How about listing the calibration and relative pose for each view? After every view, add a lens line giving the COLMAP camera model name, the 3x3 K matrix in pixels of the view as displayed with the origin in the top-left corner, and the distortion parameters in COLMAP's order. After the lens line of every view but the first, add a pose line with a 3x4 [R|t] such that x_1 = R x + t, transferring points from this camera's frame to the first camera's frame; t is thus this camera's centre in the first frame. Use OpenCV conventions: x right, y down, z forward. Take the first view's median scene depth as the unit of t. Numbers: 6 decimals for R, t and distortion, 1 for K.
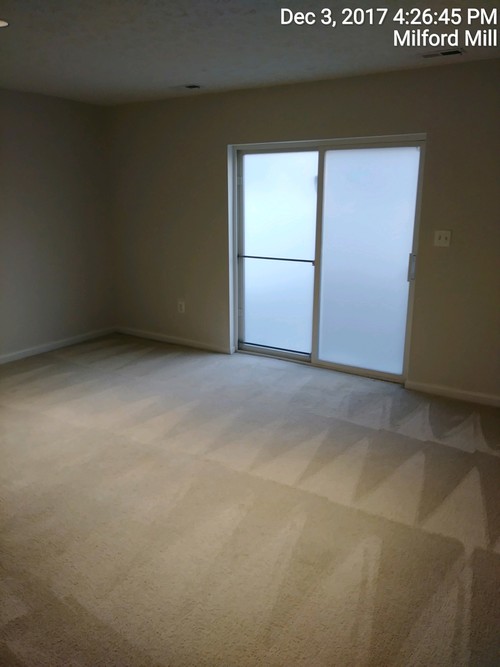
lens RADIAL K [[526.4, 0, 250.5], [0, 526.4, 334.7], [0, 0, 1]] dist [0.007031, 0.000020]
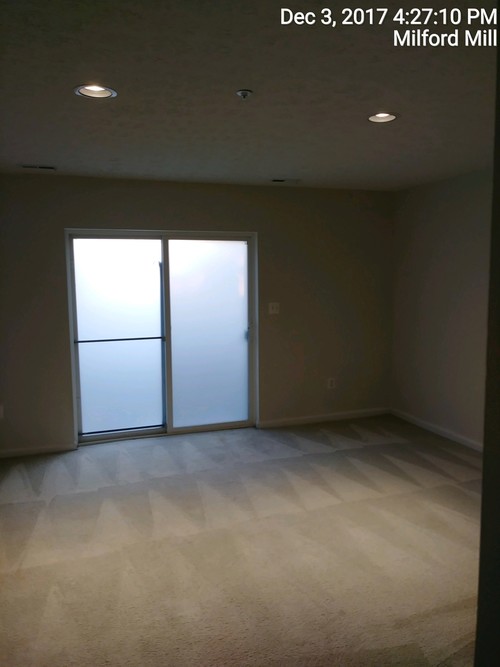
lens RADIAL K [[526.4, 0, 250.6], [0, 526.4, 332.0], [0, 0, 1]] dist [0.007031, 0.000020]
pose [[0.614956, -0.098035, 0.782444, -0.704360], [0.213296, 0.975934, -0.045360, -0.071786], [-0.759167, 0.194787, 0.621067, 0.213298]]
